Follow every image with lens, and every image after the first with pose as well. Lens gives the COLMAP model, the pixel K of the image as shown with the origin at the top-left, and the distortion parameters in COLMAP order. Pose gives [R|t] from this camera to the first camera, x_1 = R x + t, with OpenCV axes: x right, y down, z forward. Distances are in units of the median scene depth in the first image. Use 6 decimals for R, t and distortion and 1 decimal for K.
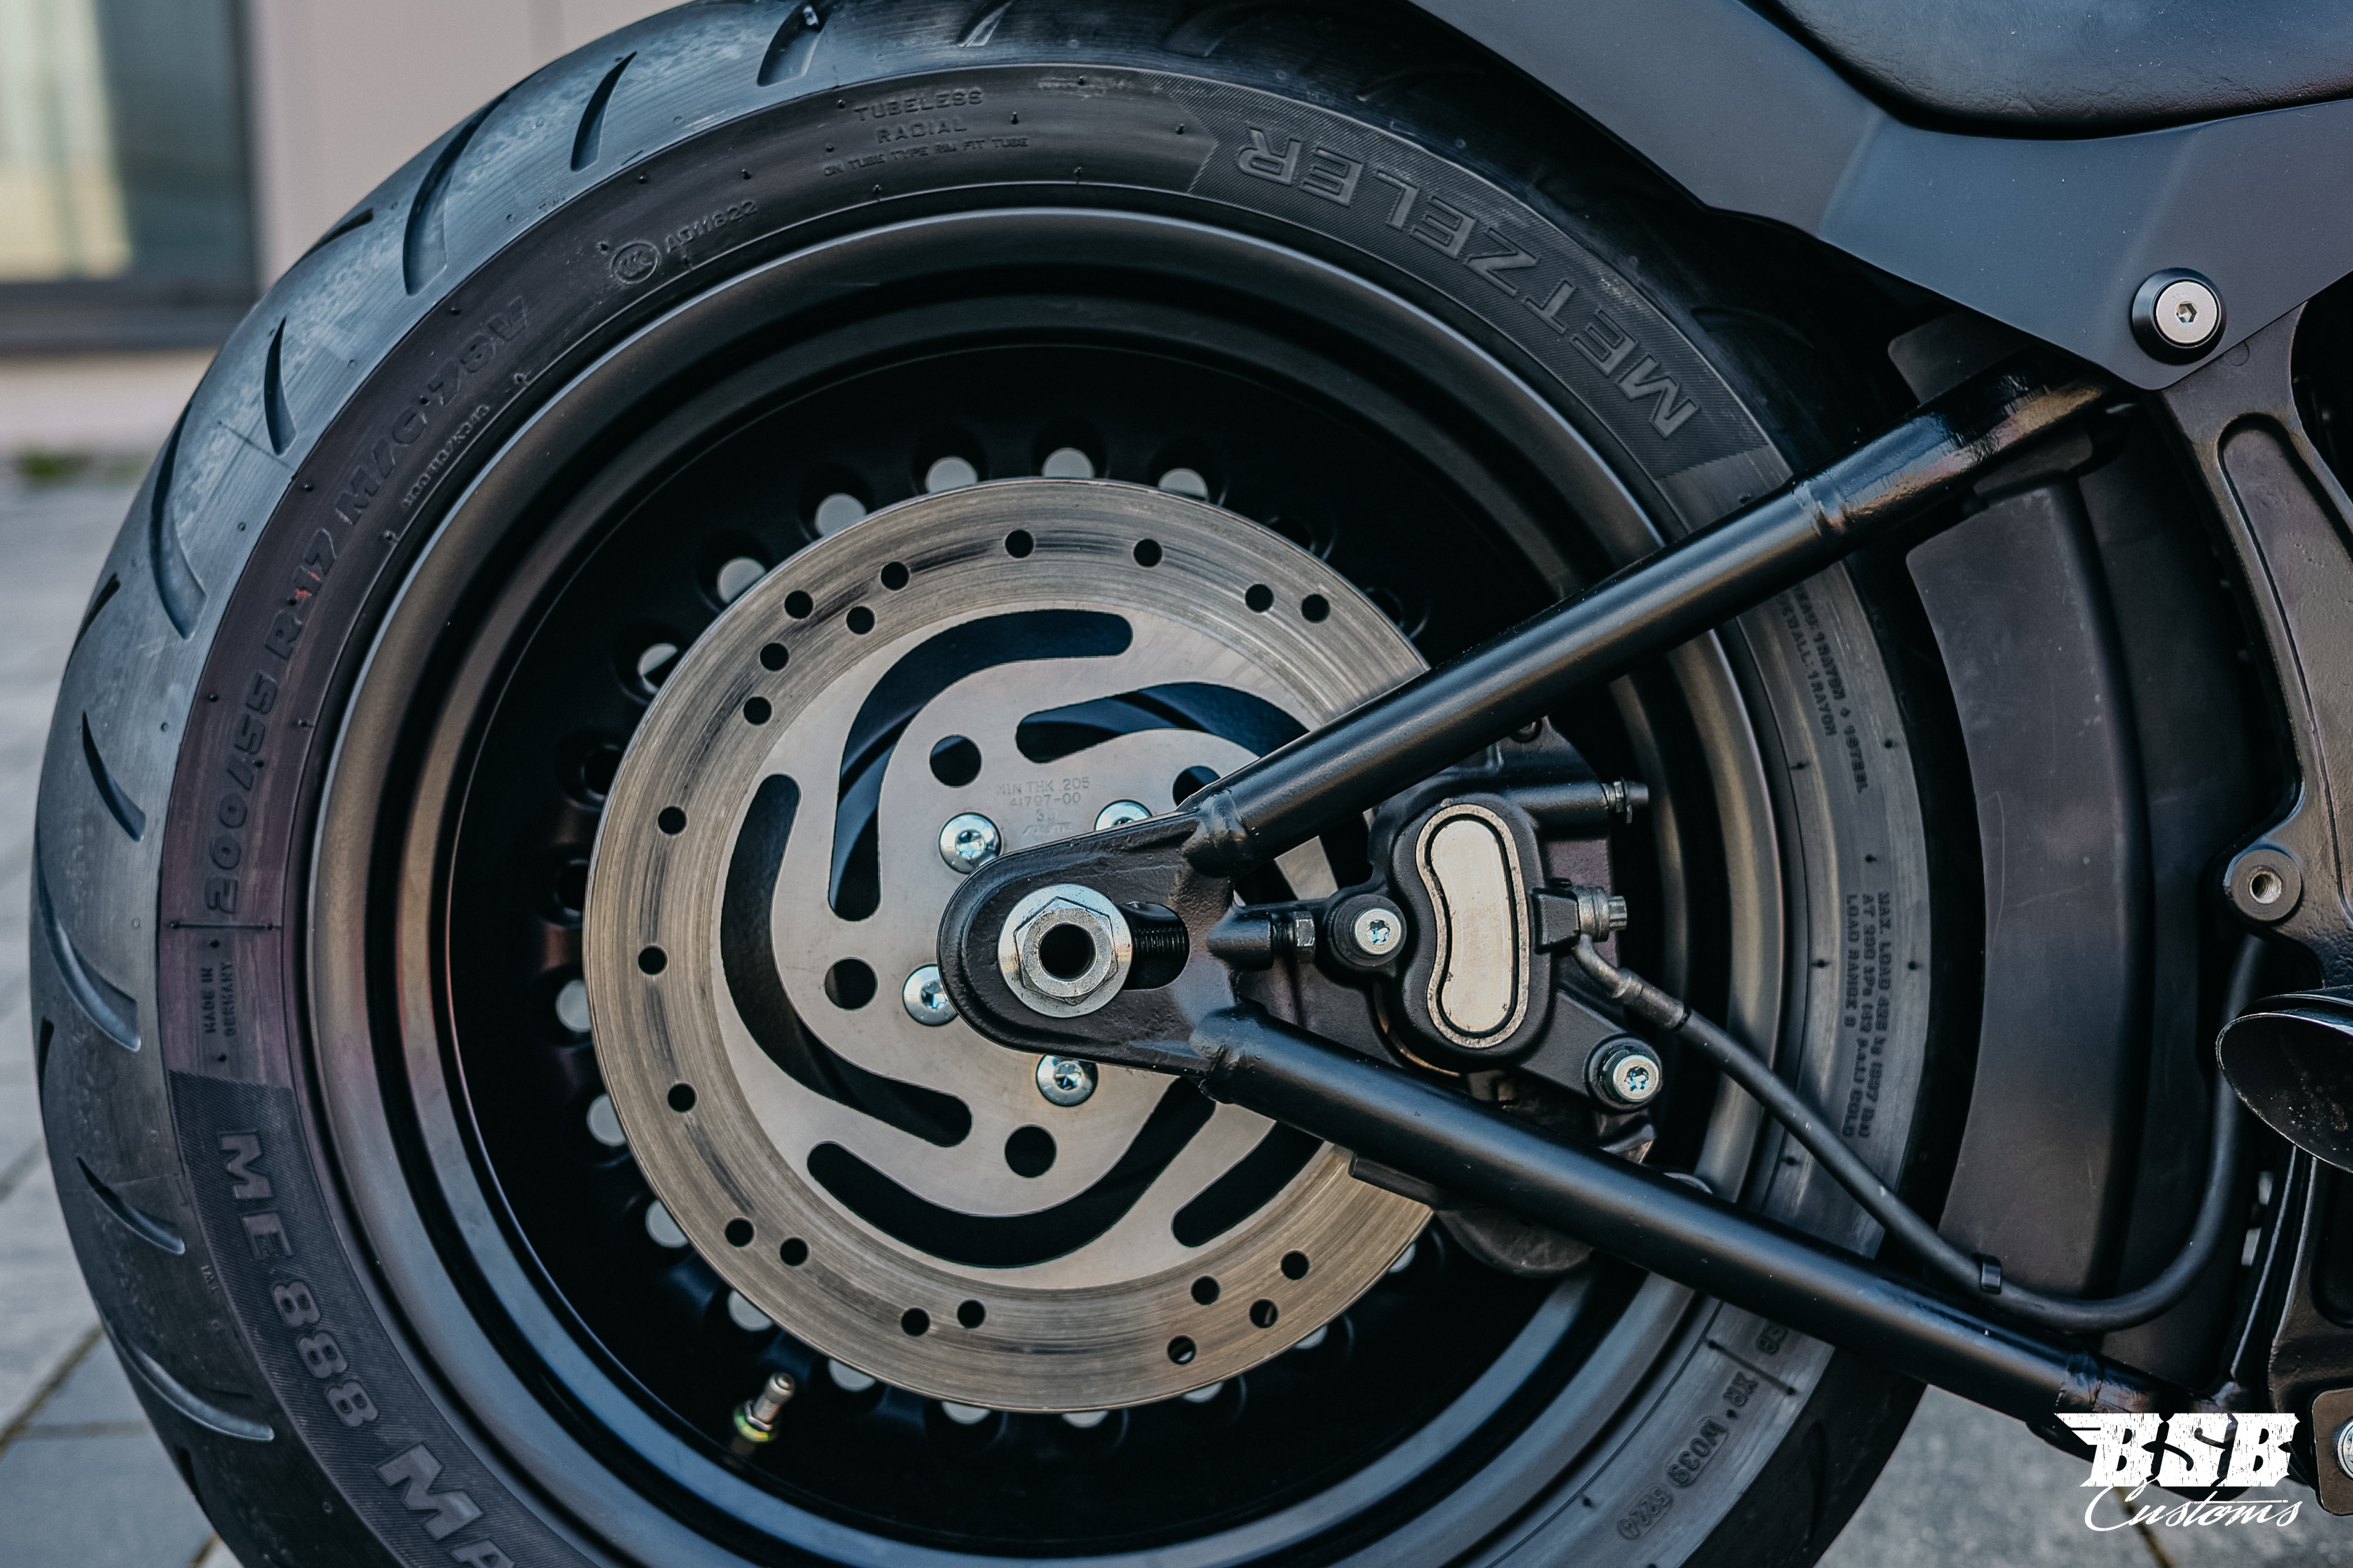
lens RADIAL K [[3686.0, 0, 1207.0], [0, 3686.0, 782.5], [0, 0, 1]] dist [0.029177, -0.236231]
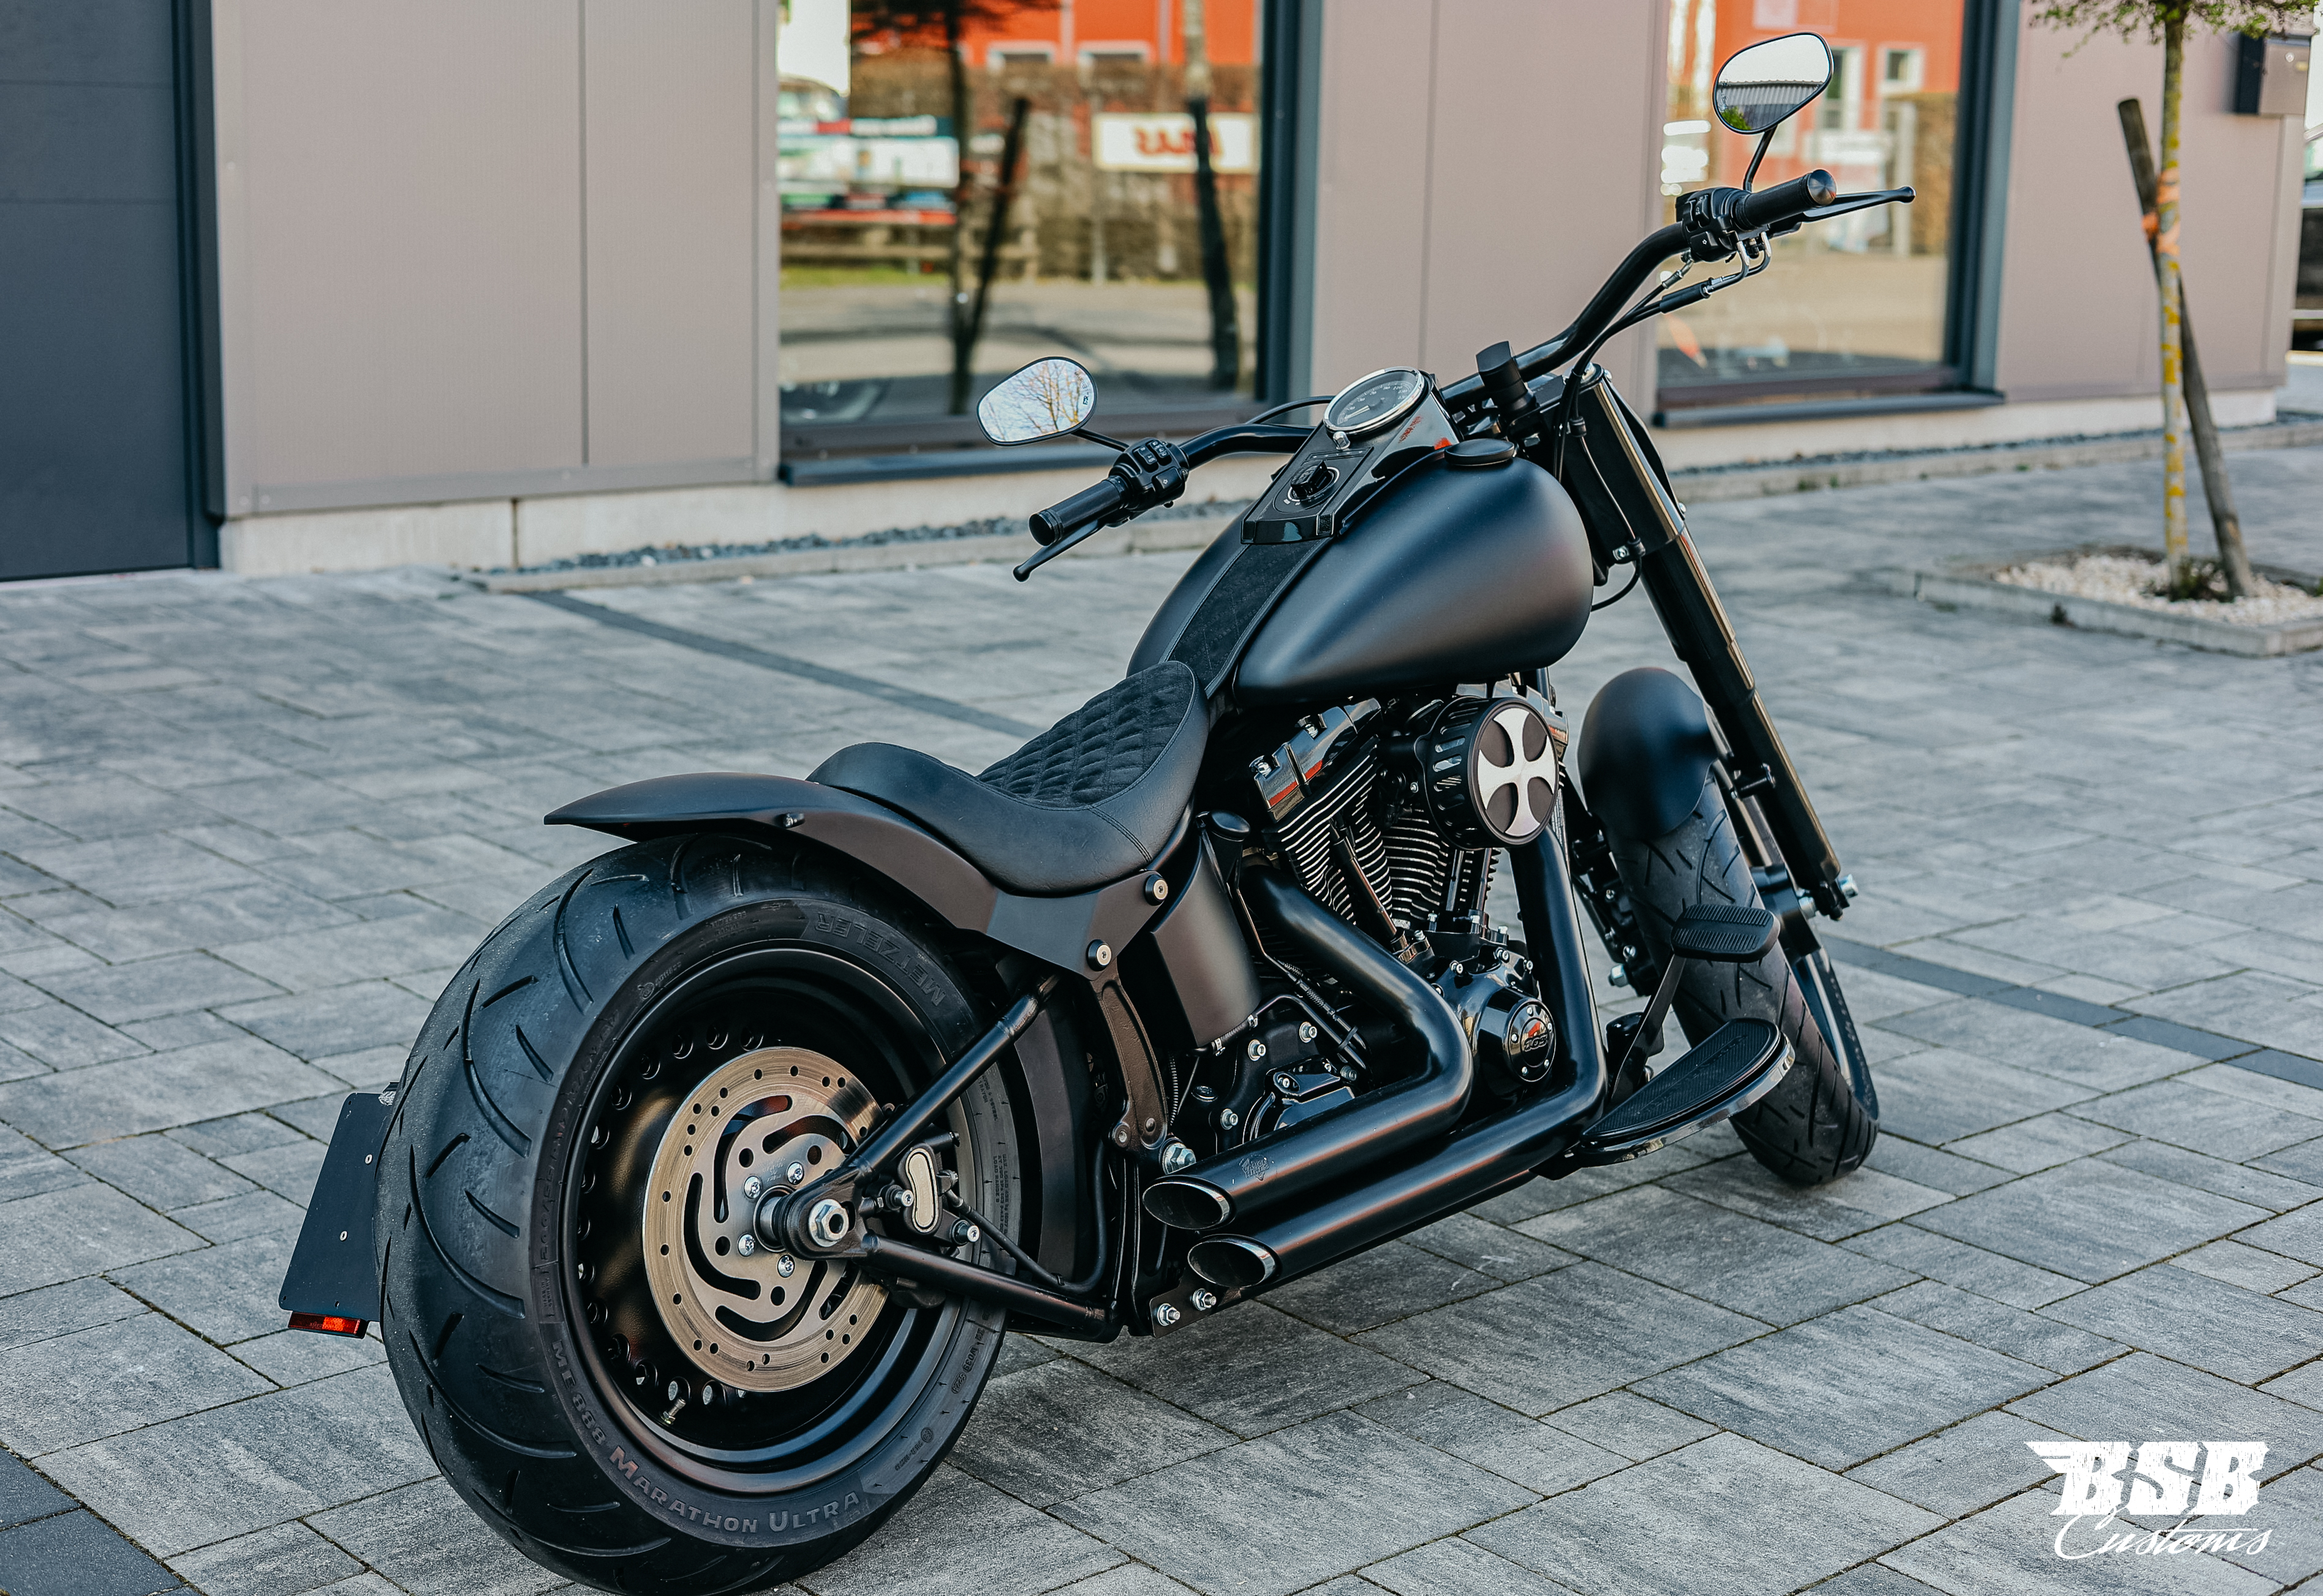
lens RADIAL K [[3394.6, 0, 1124.9], [0, 3394.6, 789.9], [0, 0, 1]] dist [0.013123, -0.071707]
pose [[0.736581, -0.076544, 0.672004, -1.511946], [0.062270, 0.997030, 0.045313, -0.369289], [-0.673477, 0.008469, 0.739160, -1.027511]]
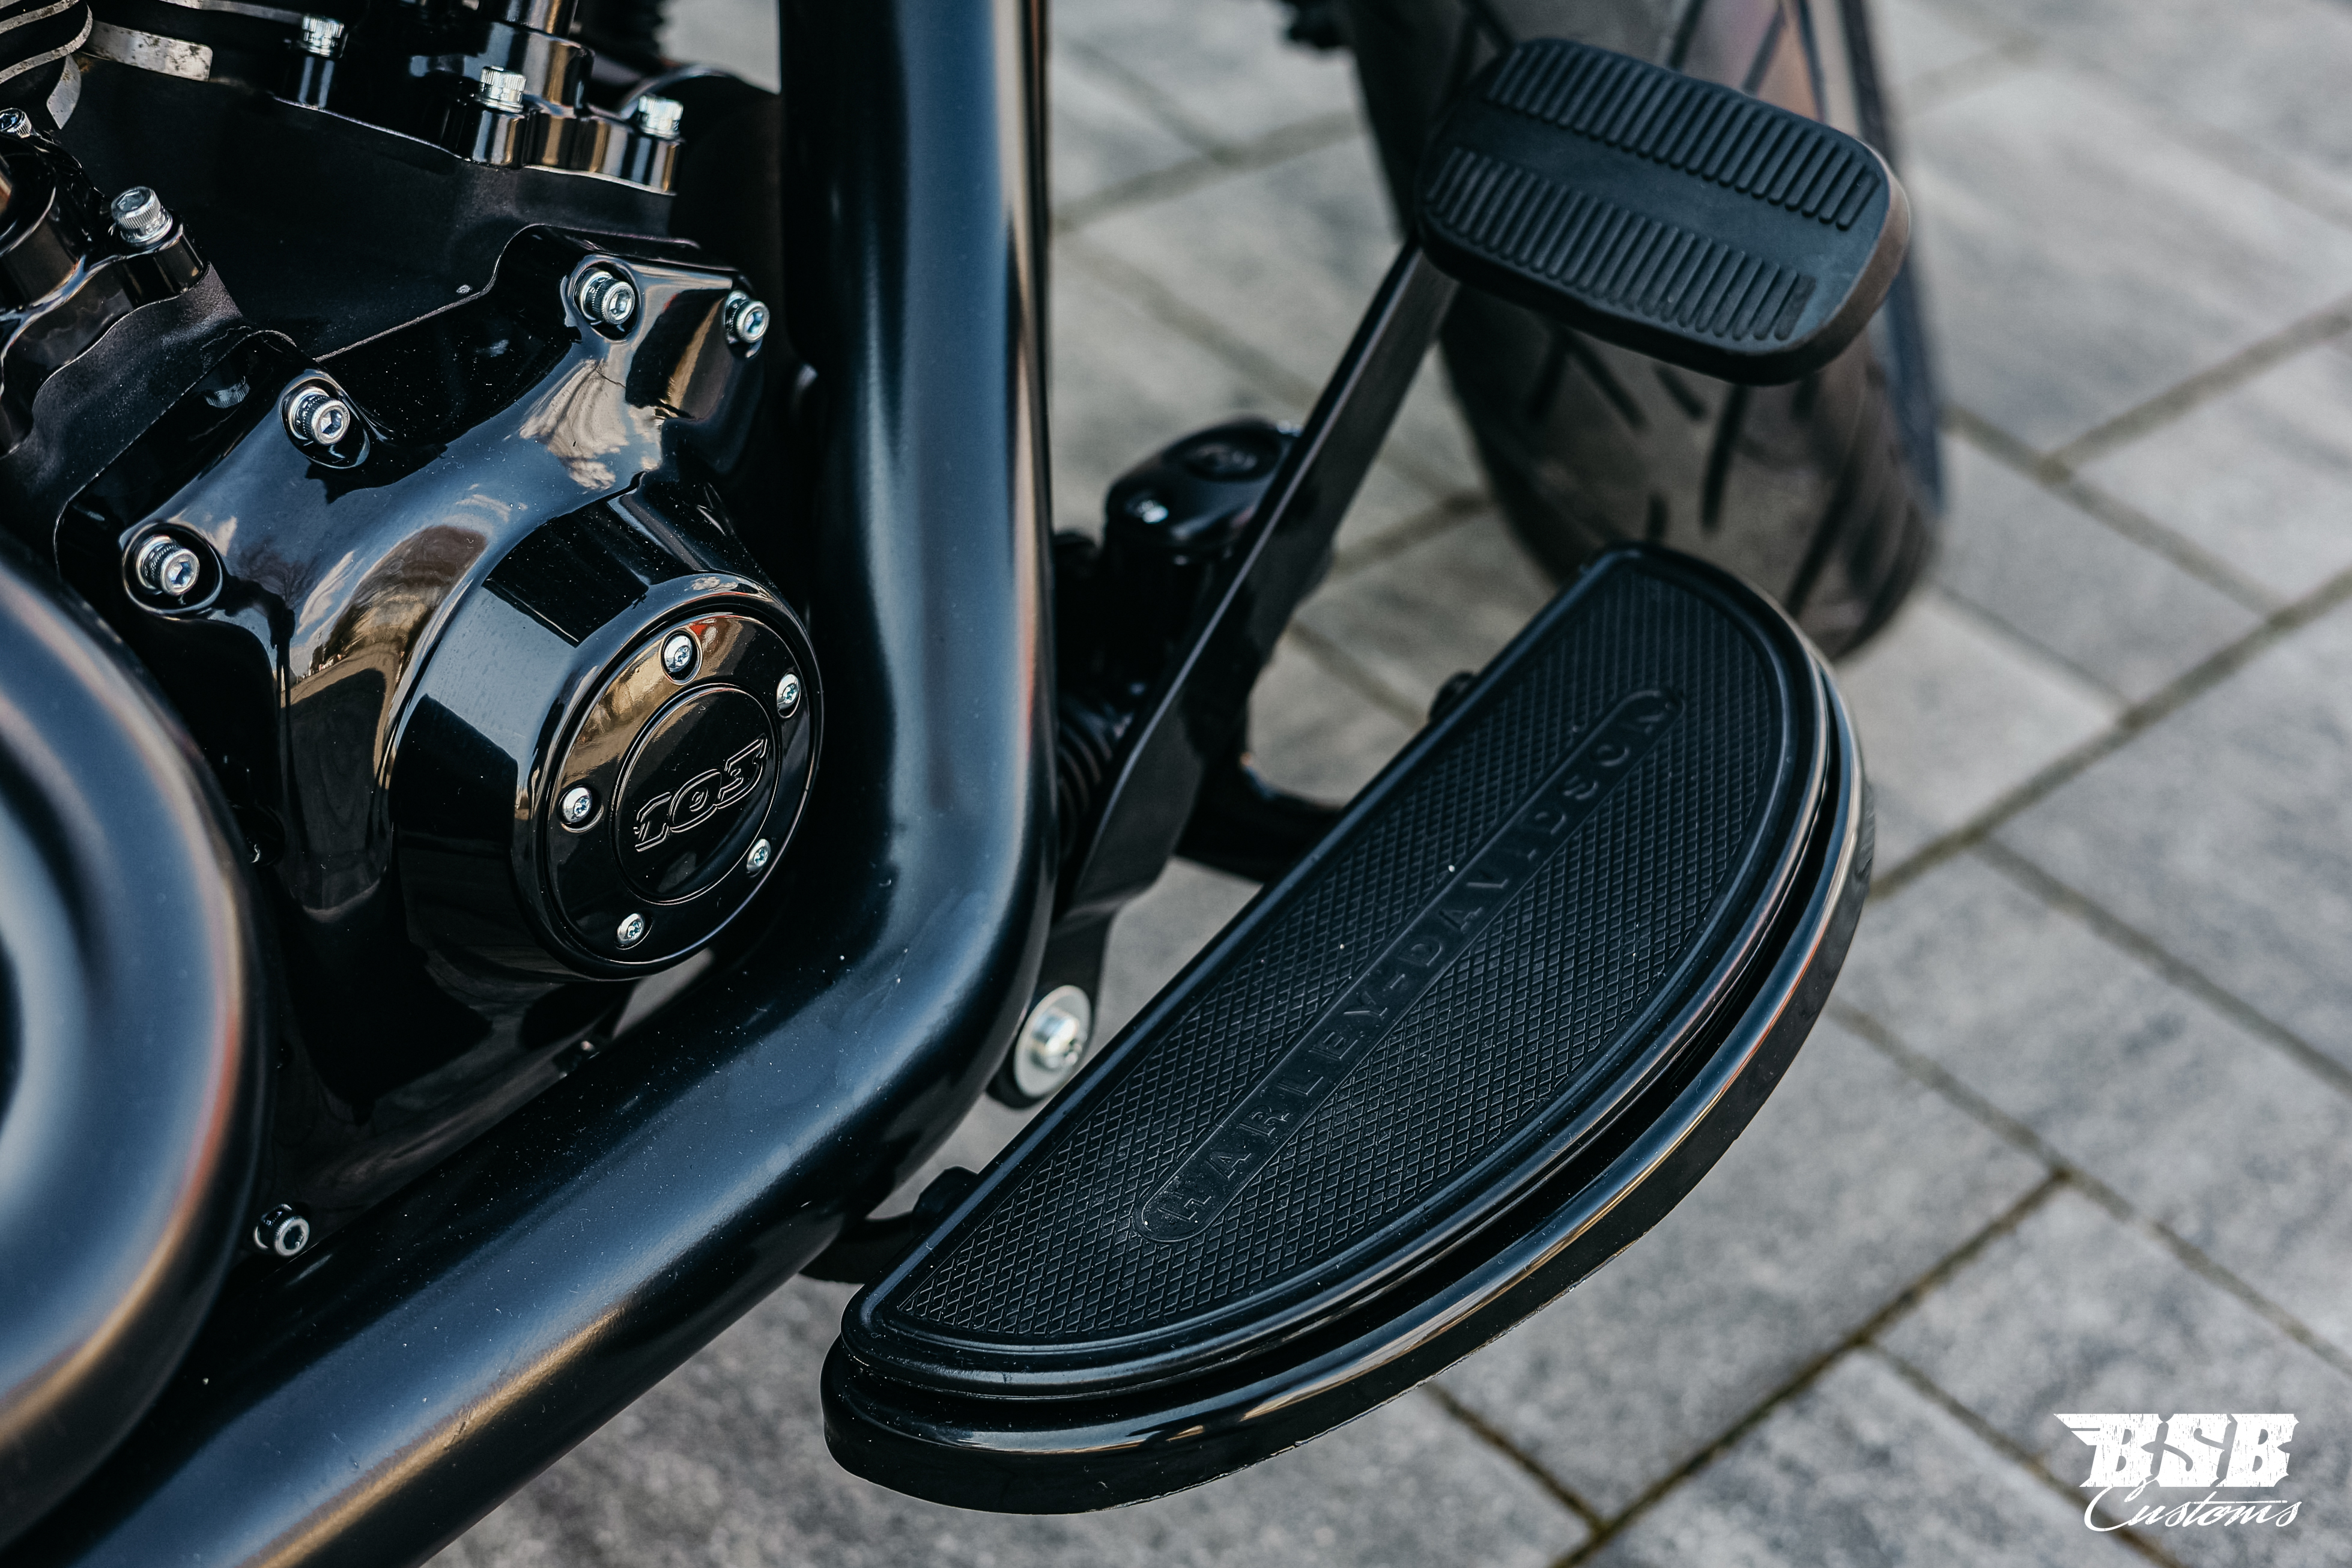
lens RADIAL K [[3447.7, 0, 1124.4], [0, 3447.7, 778.3], [0, 0, 1]] dist [0.009875, -0.136301]
pose [[0.690952, -0.308404, 0.653814, 0.401590], [-0.059171, 0.877268, 0.476339, -0.288302], [-0.720475, -0.367814, 0.587901, 0.530183]]
